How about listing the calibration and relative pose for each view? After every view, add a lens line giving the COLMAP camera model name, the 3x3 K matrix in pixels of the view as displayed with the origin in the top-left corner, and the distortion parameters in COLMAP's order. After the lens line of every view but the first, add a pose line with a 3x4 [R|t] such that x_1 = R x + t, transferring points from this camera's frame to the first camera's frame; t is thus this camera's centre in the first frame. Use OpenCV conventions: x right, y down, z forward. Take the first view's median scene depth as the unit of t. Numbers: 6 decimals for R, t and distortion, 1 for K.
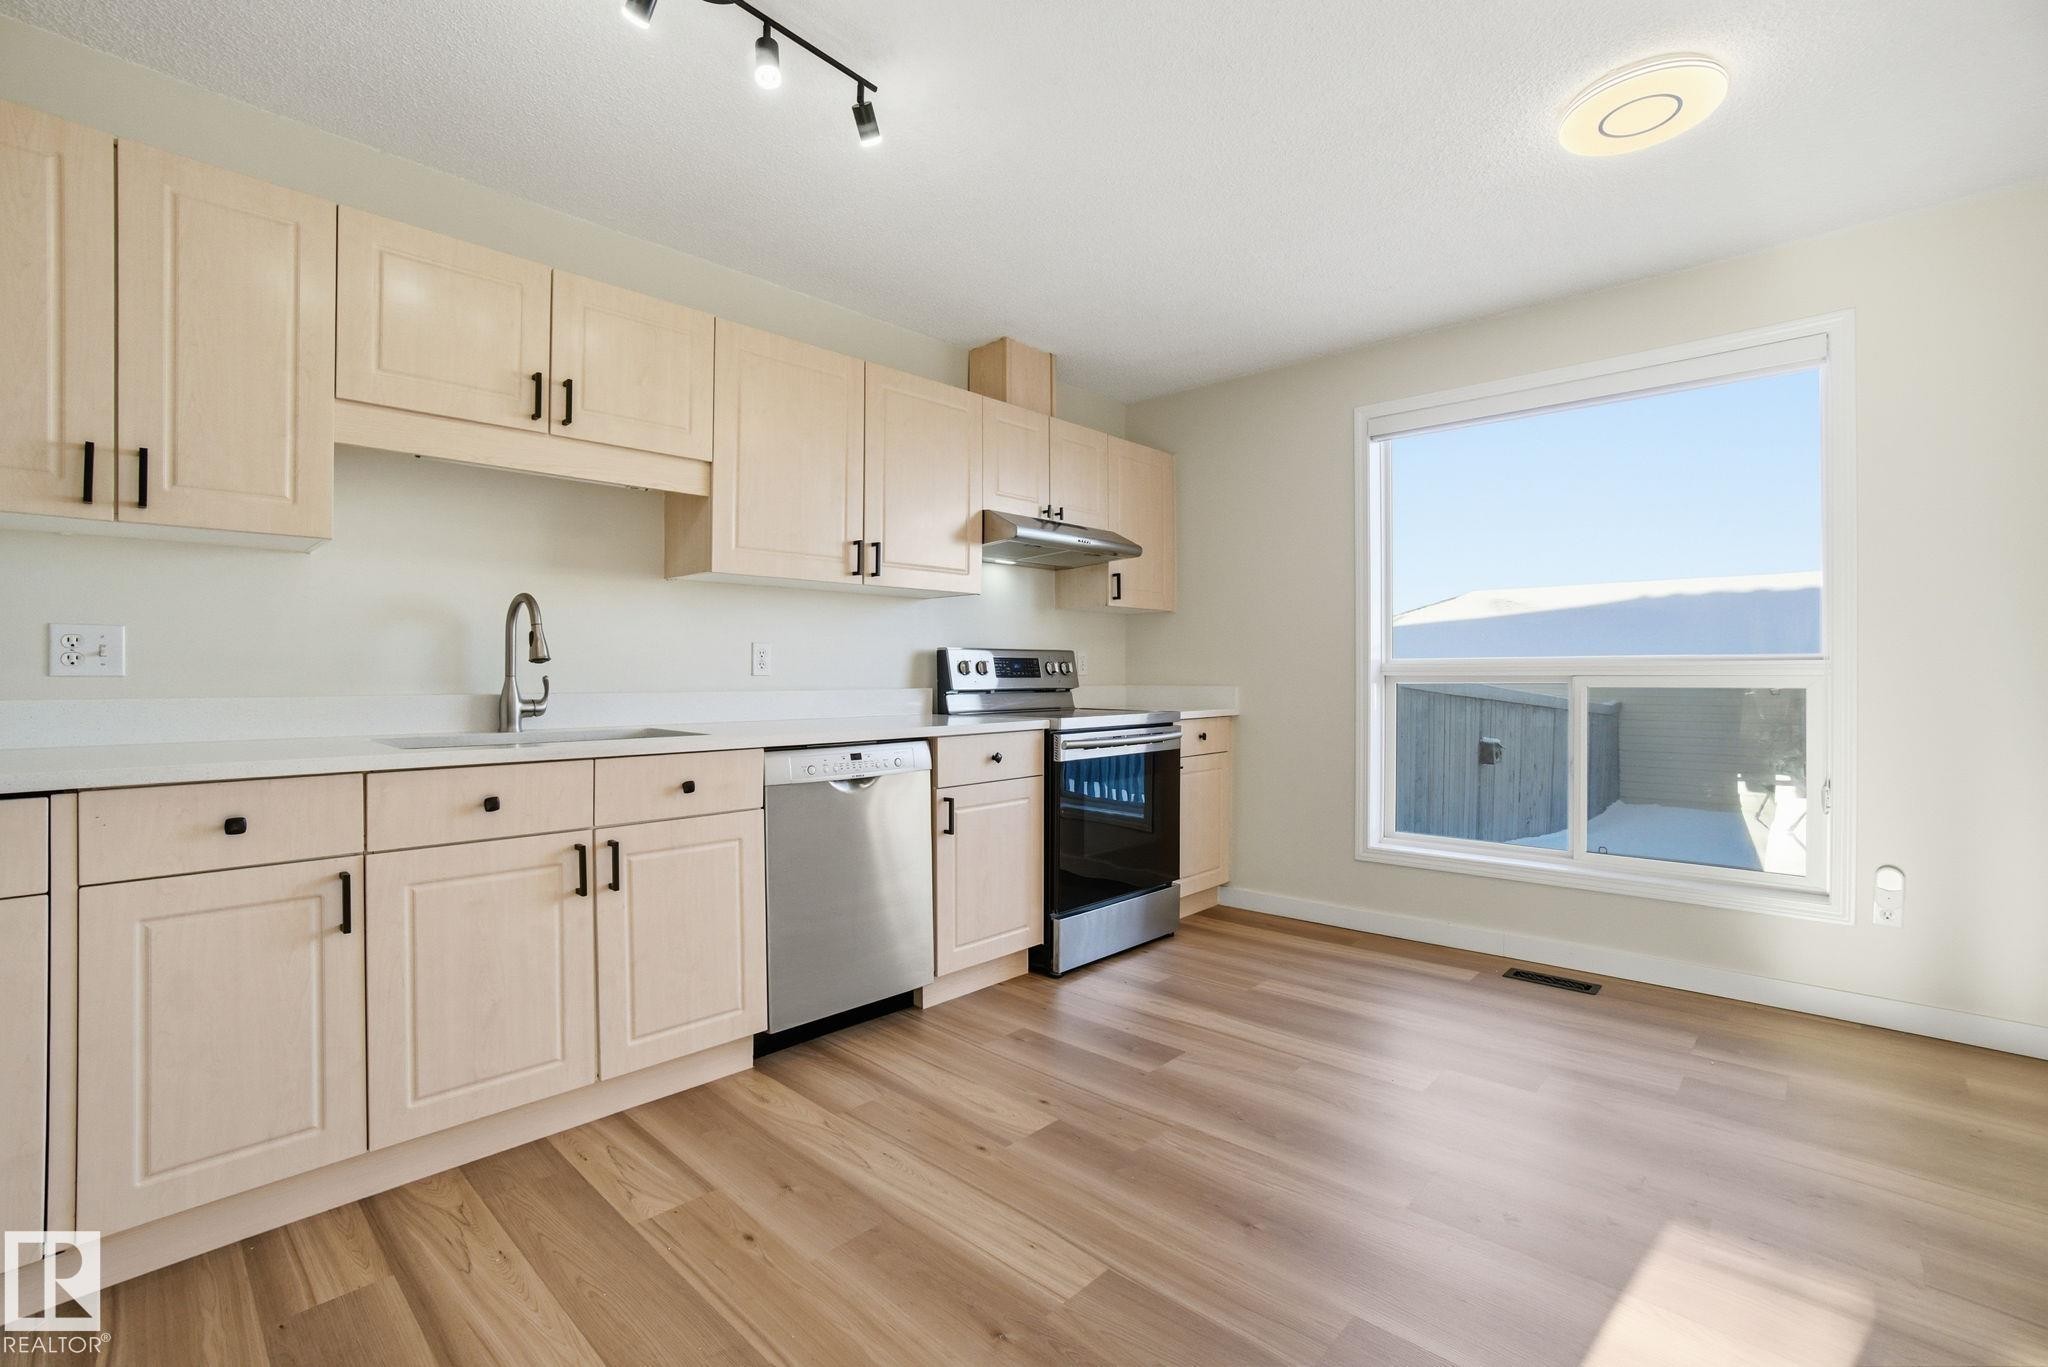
lens RADIAL K [[914.6, 0, 1008.6], [0, 914.6, 669.4], [0, 0, 1]] dist [-0.066437, 0.028475]
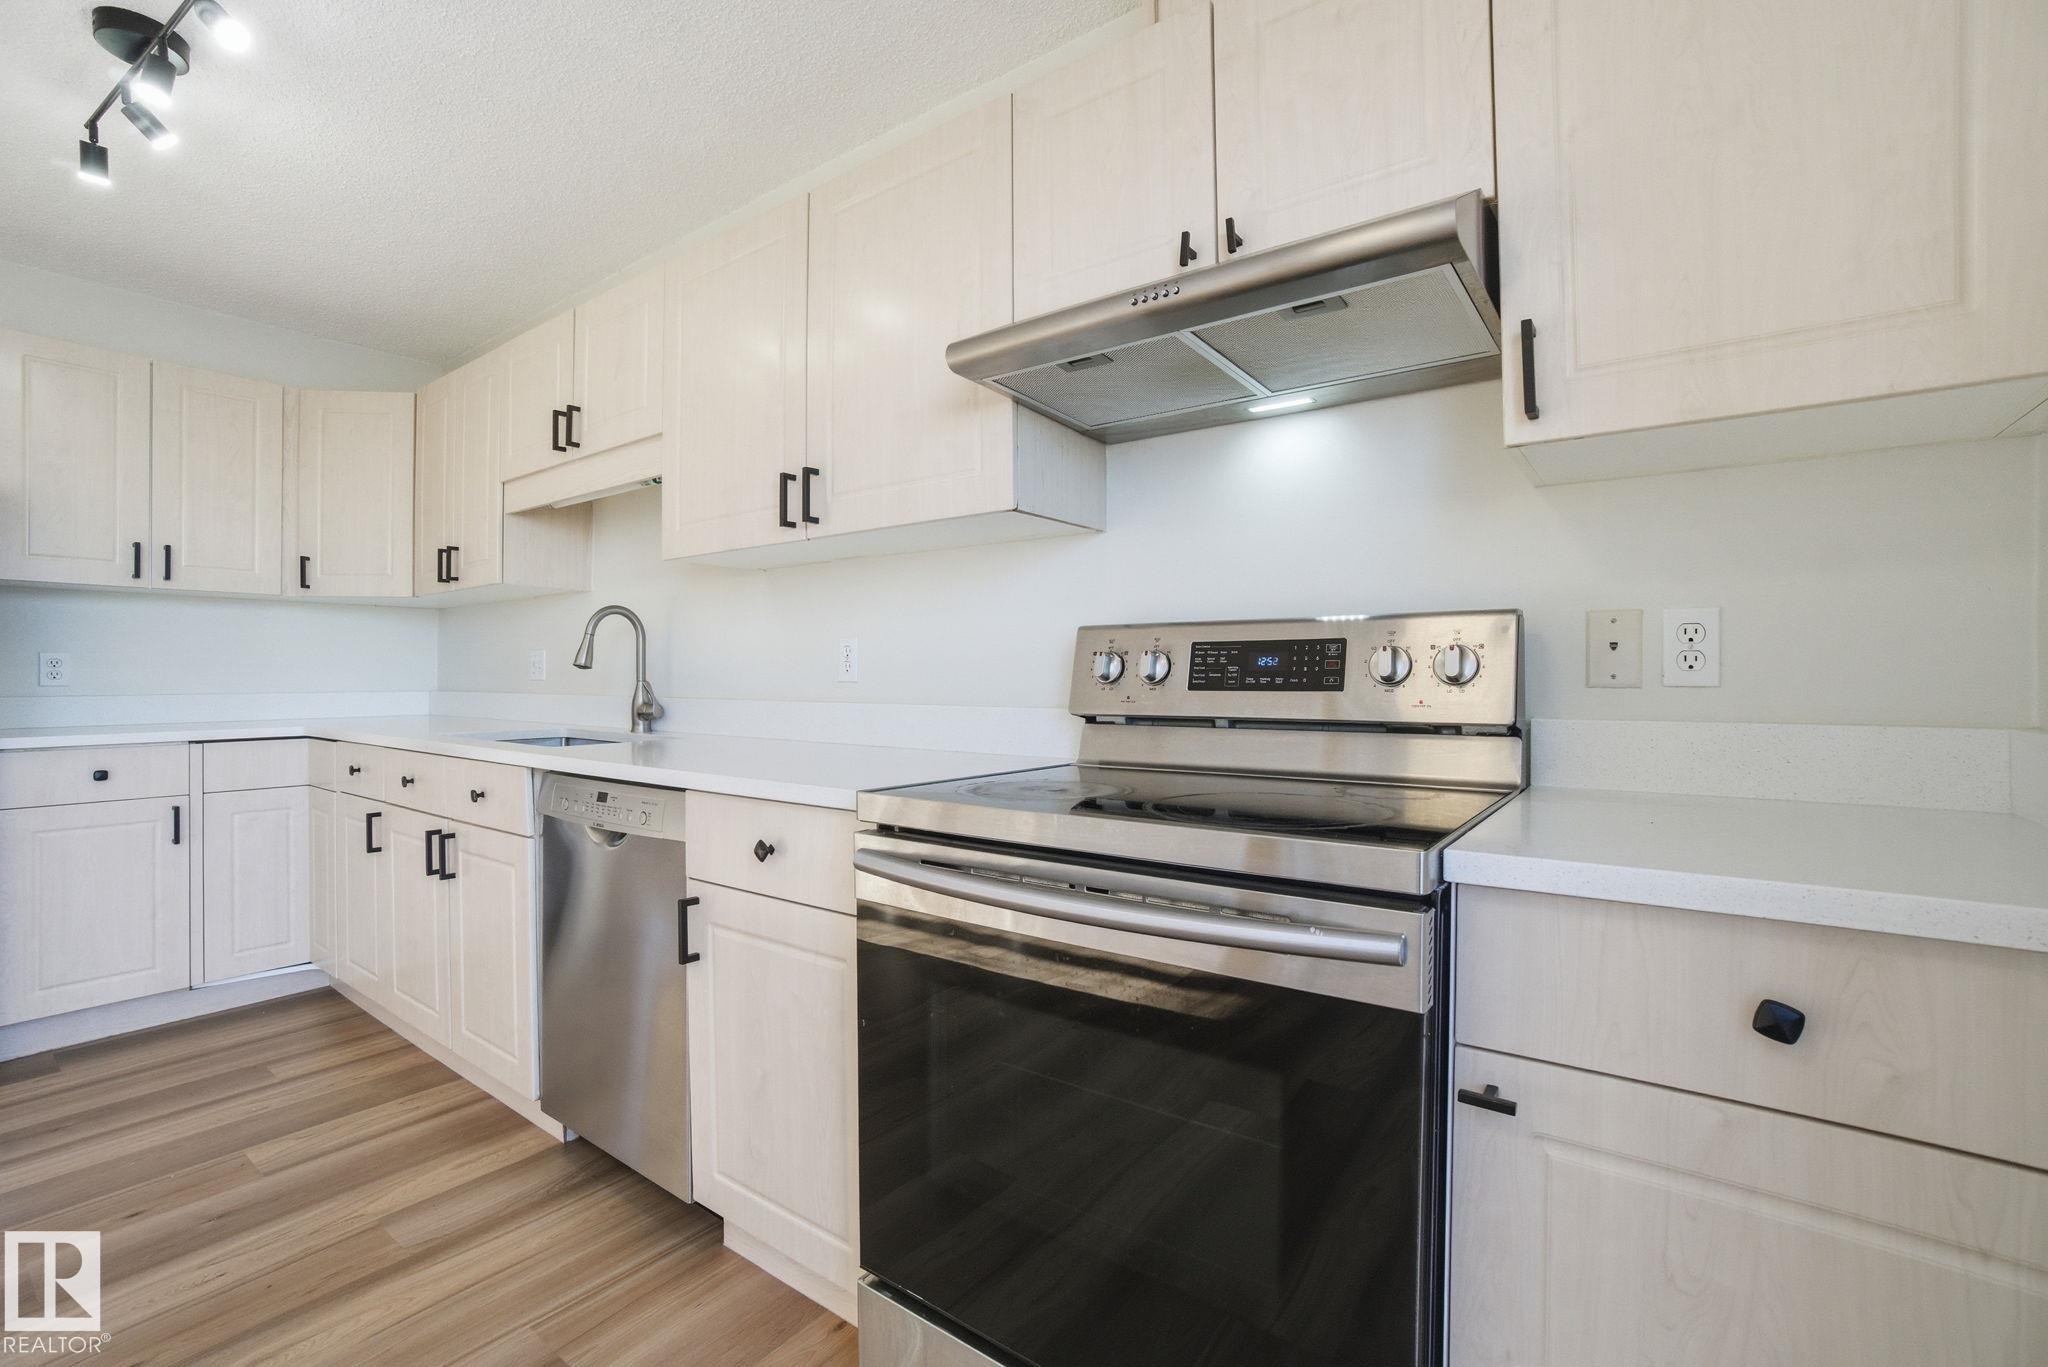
lens RADIAL K [[914.6, 0, 1008.6], [0, 914.6, 669.4], [0, 0, 1]] dist [-0.066437, 0.028475]
pose [[0.110162, -0.001732, -0.993912, 0.693681], [0.014832, 0.999890, -0.000099, -0.002002], [0.993803, -0.014731, 0.110176, 1.526676]]
